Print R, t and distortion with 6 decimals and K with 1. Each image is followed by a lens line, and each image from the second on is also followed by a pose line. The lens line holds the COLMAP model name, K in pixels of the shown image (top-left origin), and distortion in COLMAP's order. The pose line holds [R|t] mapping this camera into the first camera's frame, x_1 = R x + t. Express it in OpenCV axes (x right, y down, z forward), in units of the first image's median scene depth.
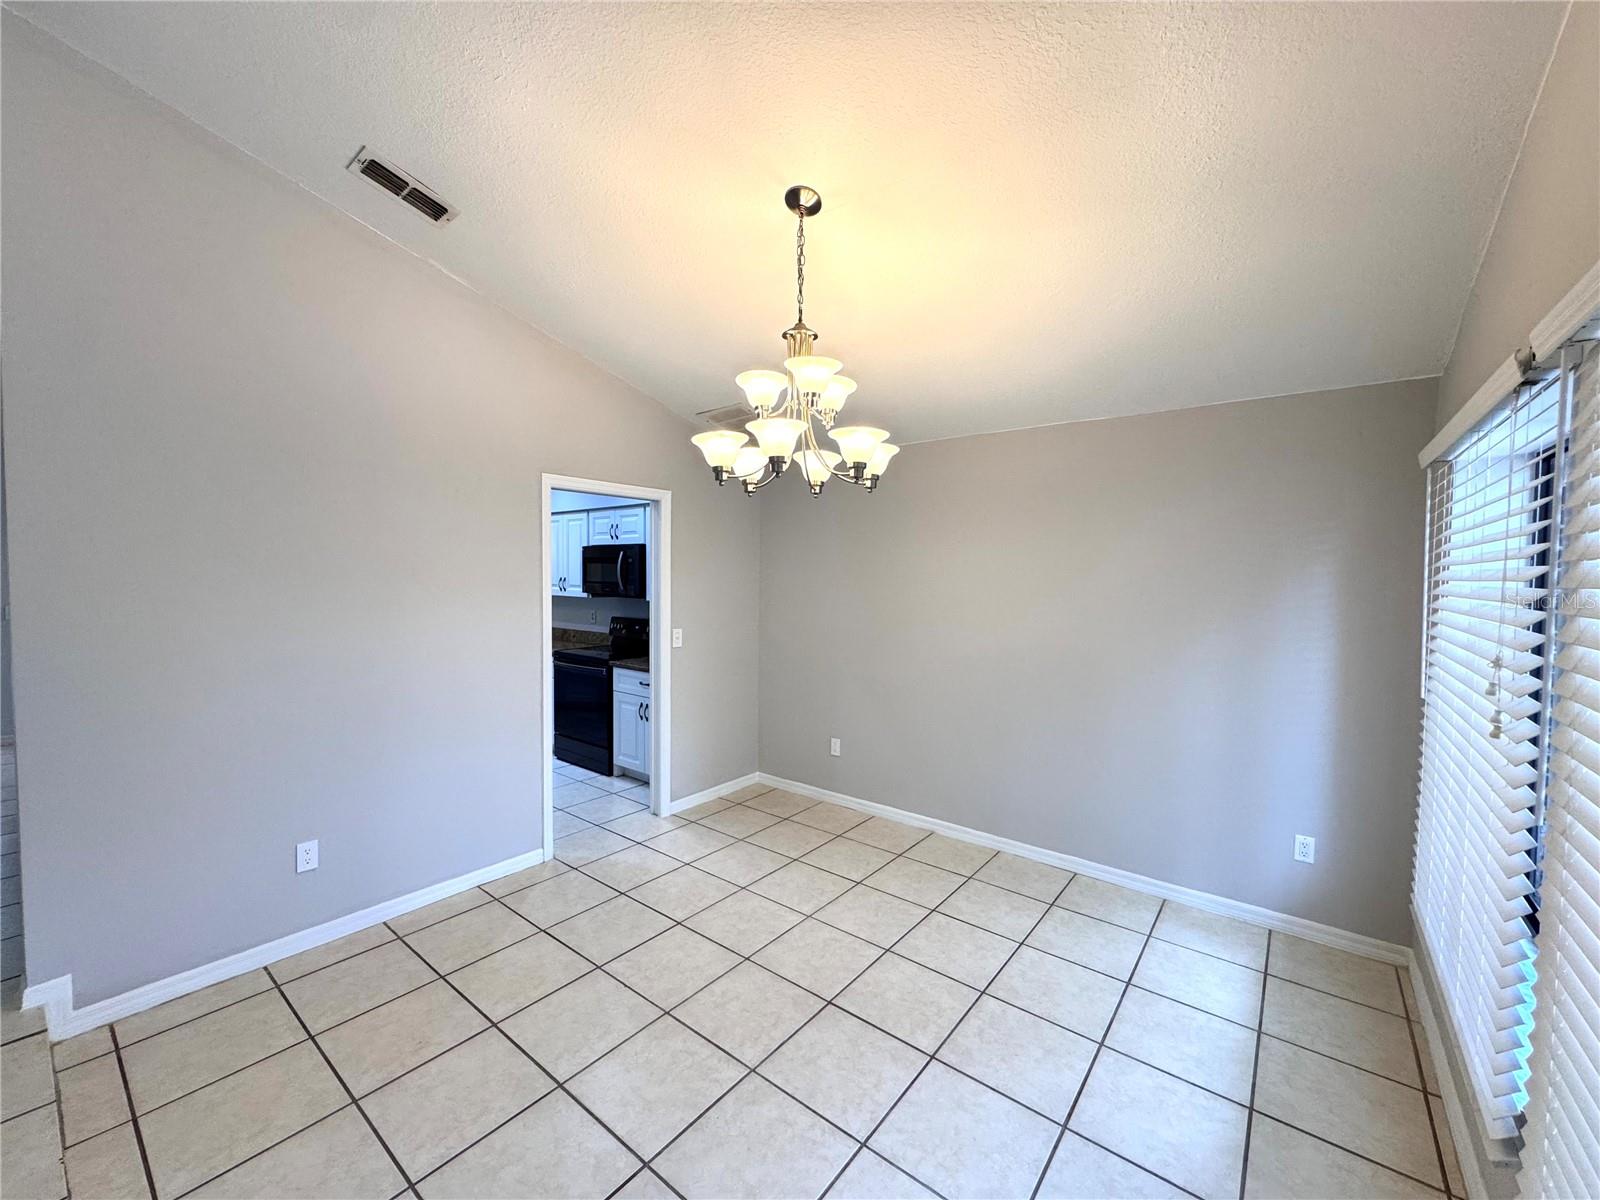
lens RADIAL K [[638.9, 0, 809.1], [0, 638.9, 594.9], [0, 0, 1]] dist [-0.002281, 0.000169]
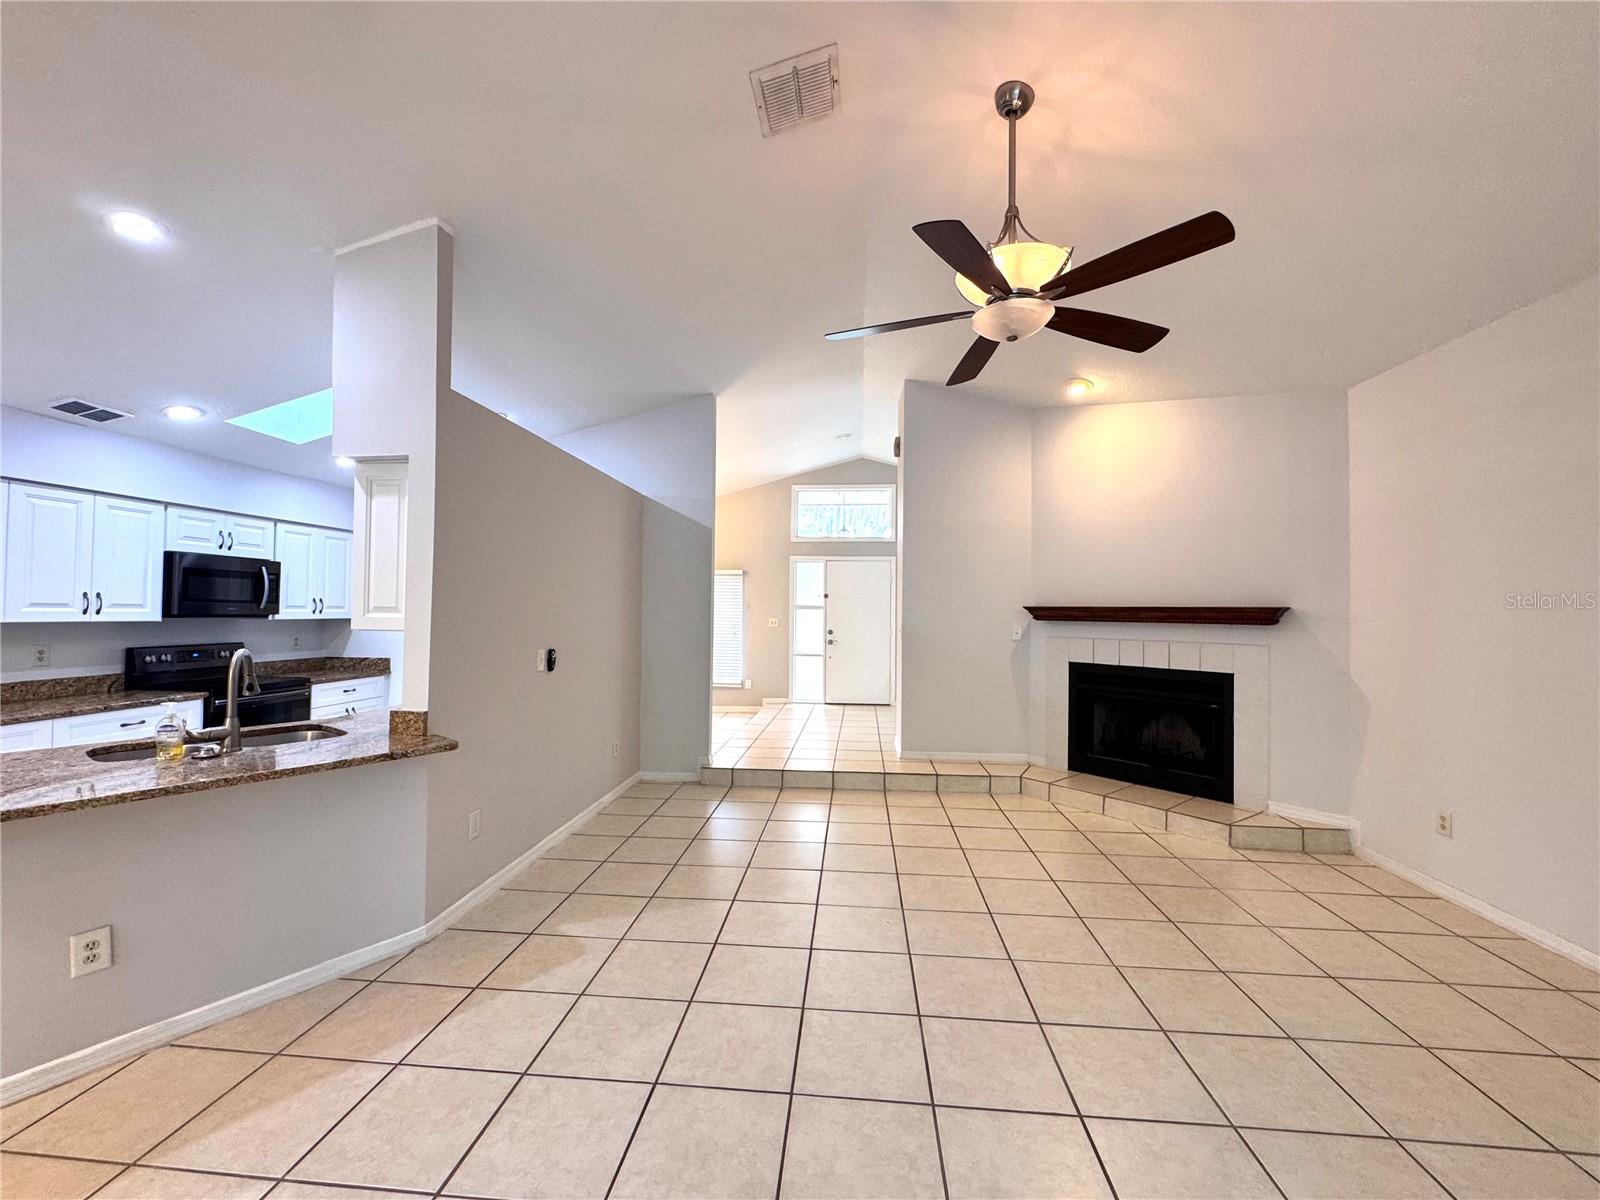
lens RADIAL K [[638.9, 0, 798.3], [0, 638.9, 599.0], [0, 0, 1]] dist [-0.002281, 0.000169]
pose [[-0.533109, -0.000050, 0.846046, -1.639196], [0.011424, 0.999908, 0.007258, -0.021835], [-0.845969, 0.013535, -0.533060, 0.928581]]
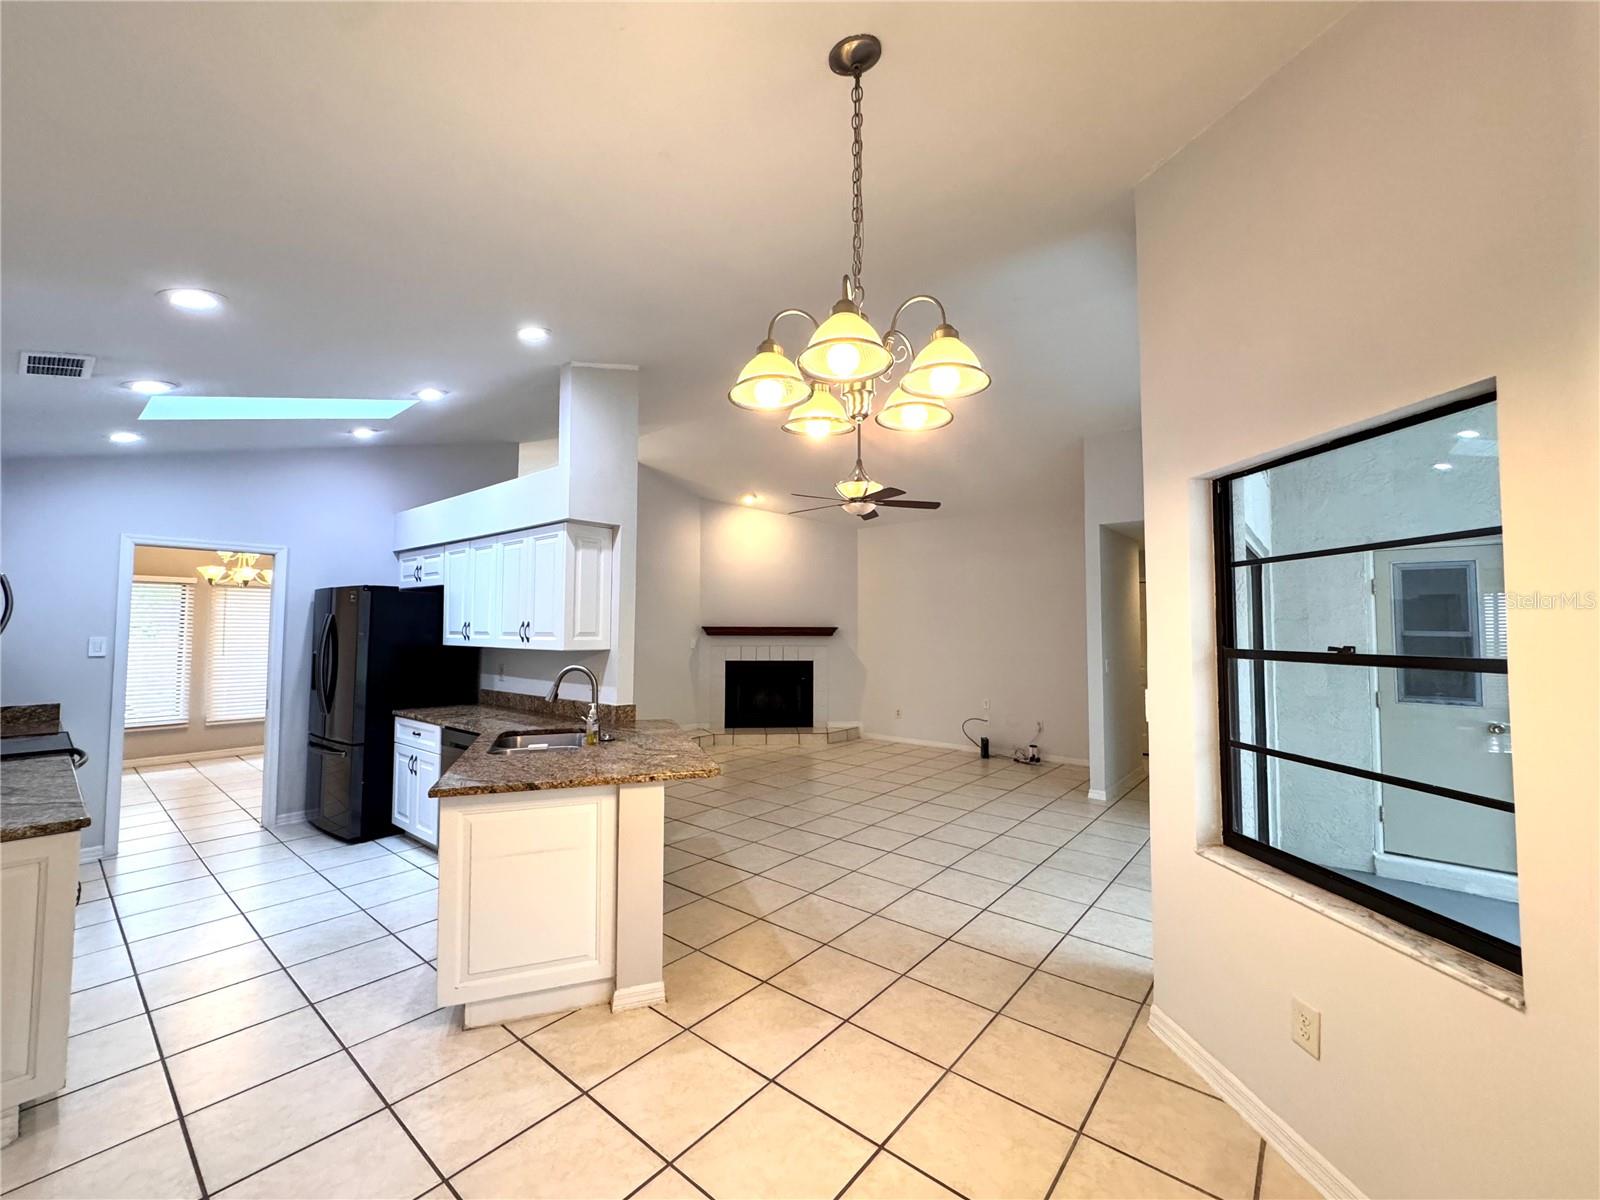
lens RADIAL K [[638.9, 0, 795.7], [0, 638.9, 598.2], [0, 0, 1]] dist [-0.002281, 0.000169]
pose [[-0.999051, -0.010823, 0.042199, -1.208553], [-0.011578, 0.999776, -0.017700, -0.046792], [-0.041998, -0.018171, -0.998952, 1.755912]]
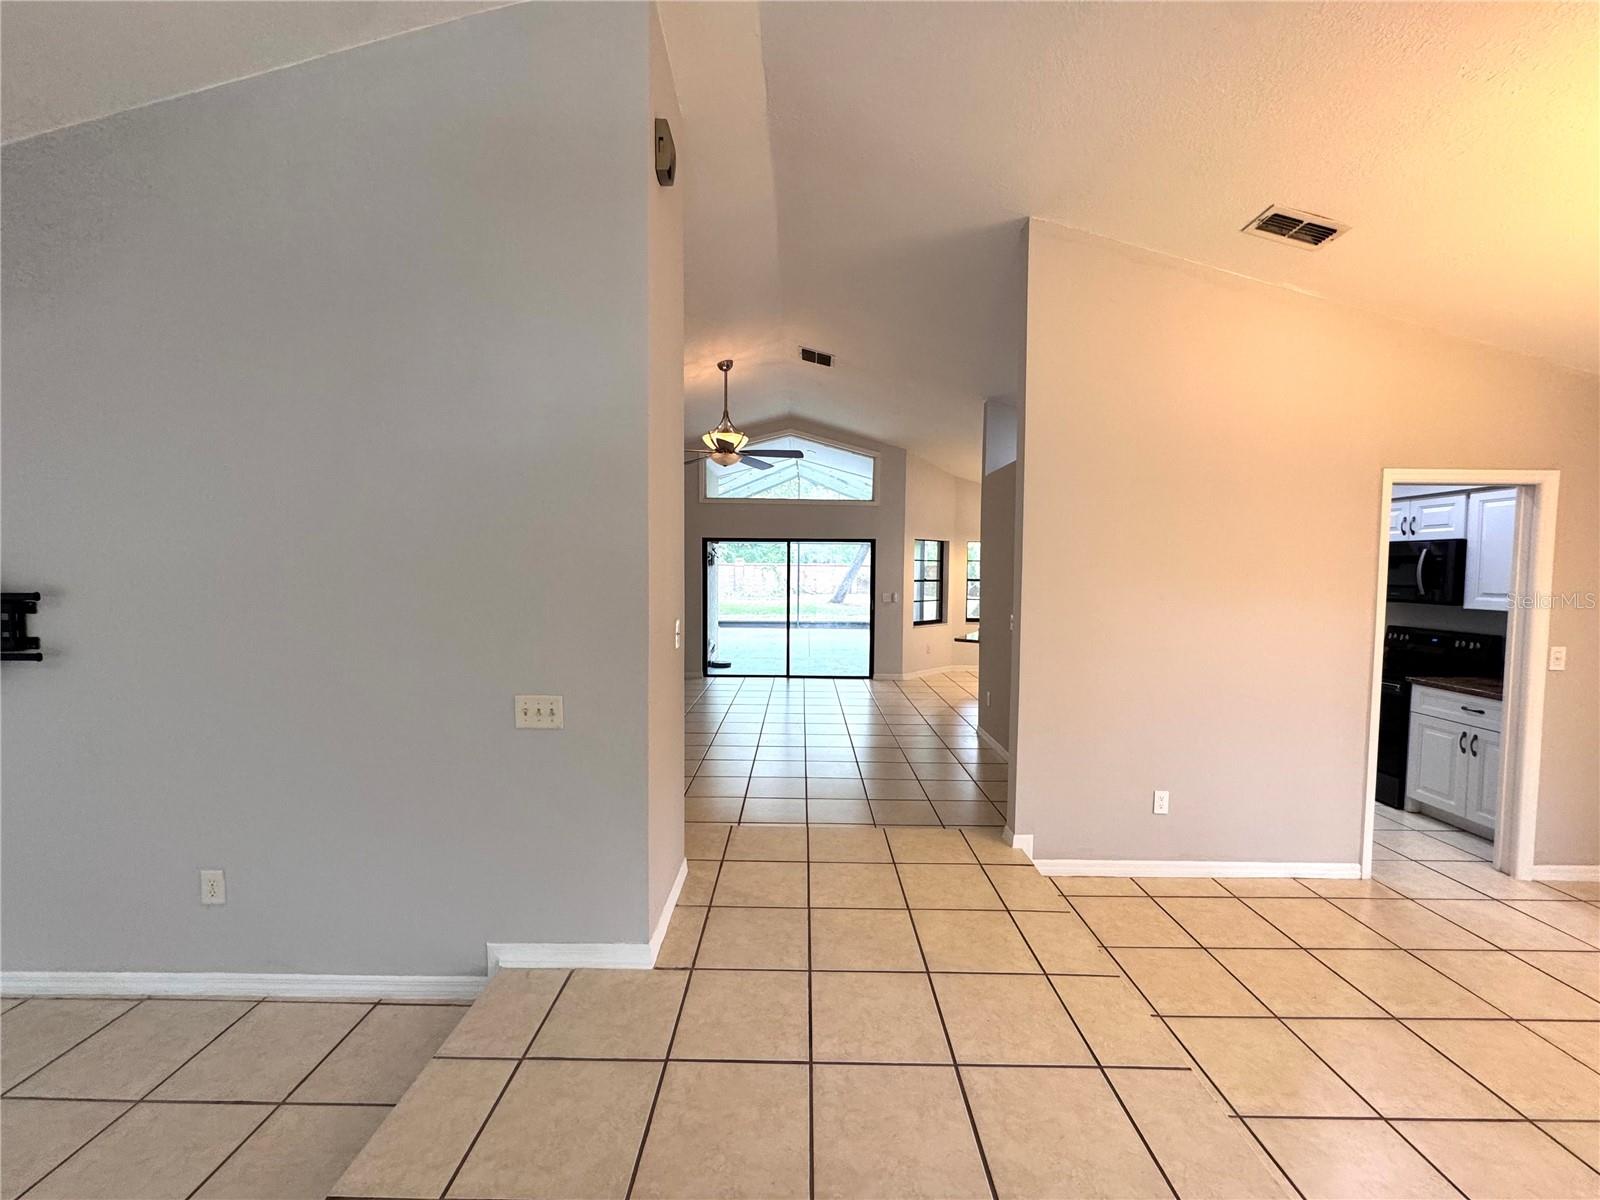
lens RADIAL K [[638.9, 0, 802.6], [0, 638.9, 598.4], [0, 0, 1]] dist [-0.002281, 0.000169]
pose [[0.608668, 0.034054, -0.792694, -0.136858], [-0.028178, 0.999376, 0.021297, 0.002719], [0.792925, 0.009374, 0.609248, -0.182170]]
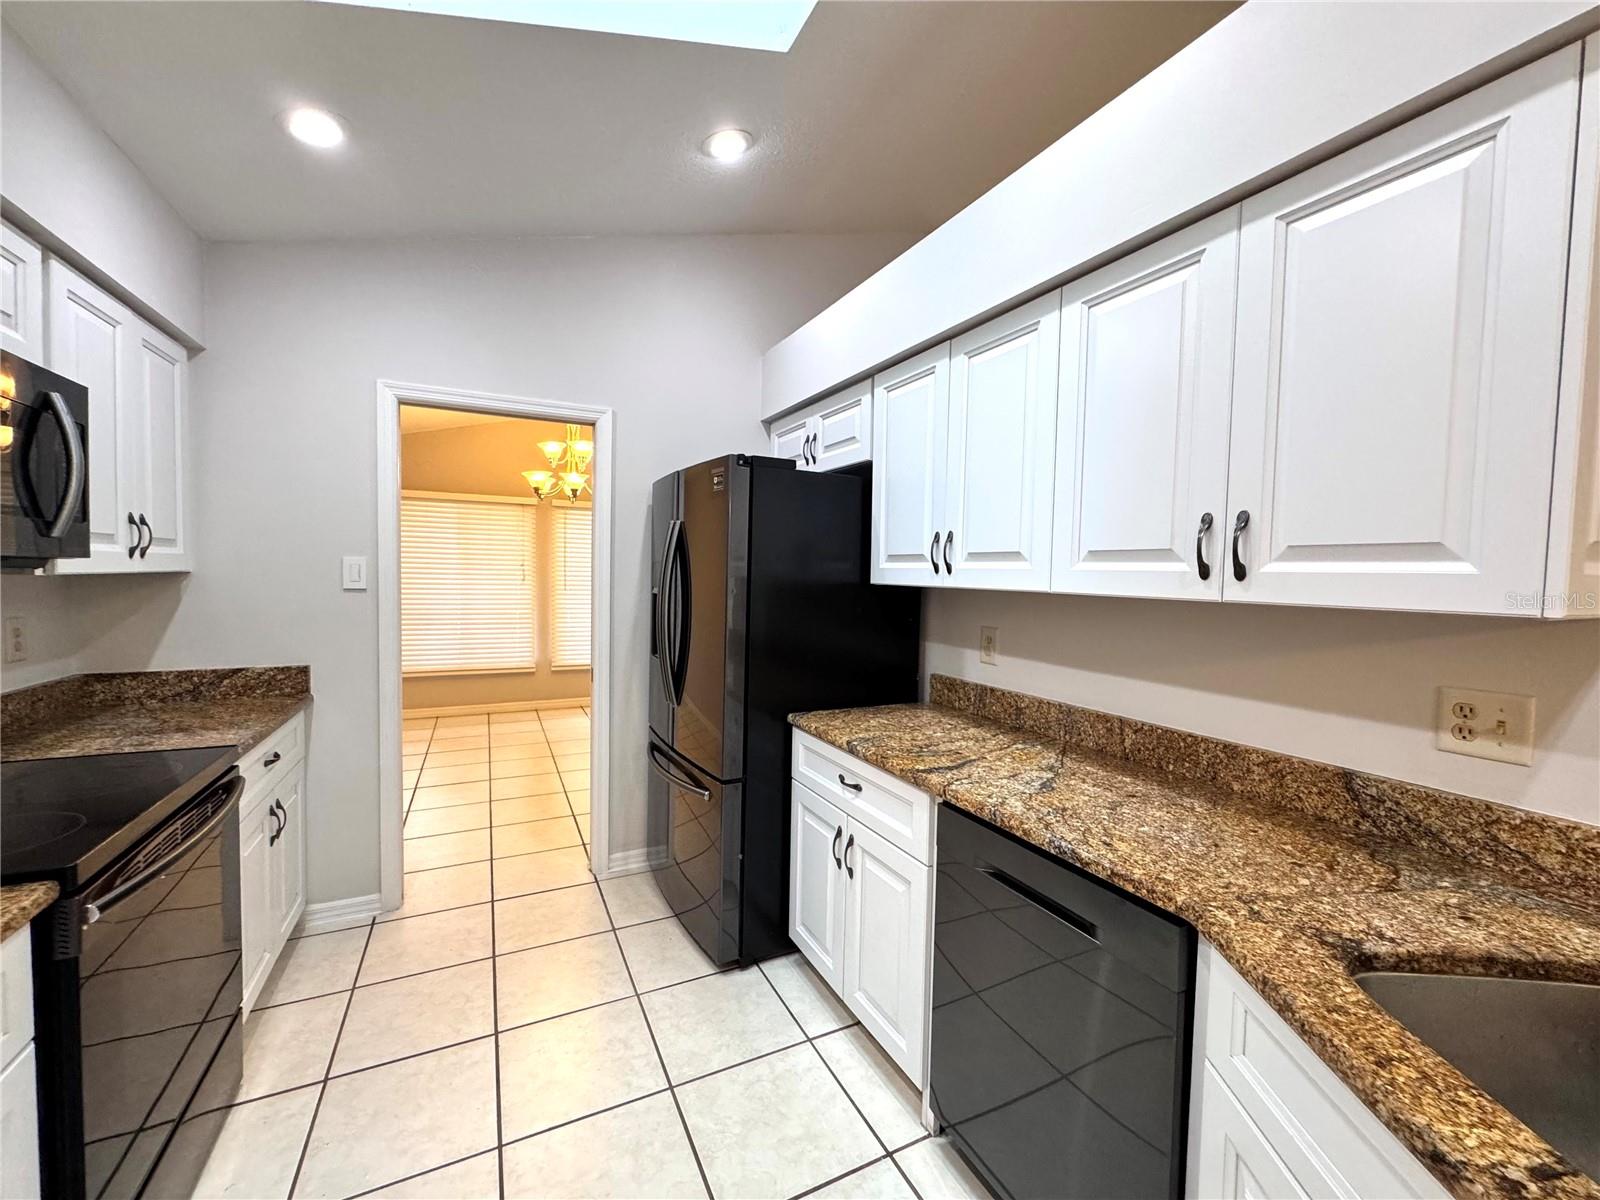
lens RADIAL K [[638.9, 0, 800.5], [0, 638.9, 595.9], [0, 0, 1]] dist [-0.002281, 0.000169]
pose [[-0.896370, -0.044822, 0.441035, -0.769052], [-0.015217, 0.997400, 0.070439, -0.007828], [-0.443046, 0.056429, -0.894721, 1.223752]]
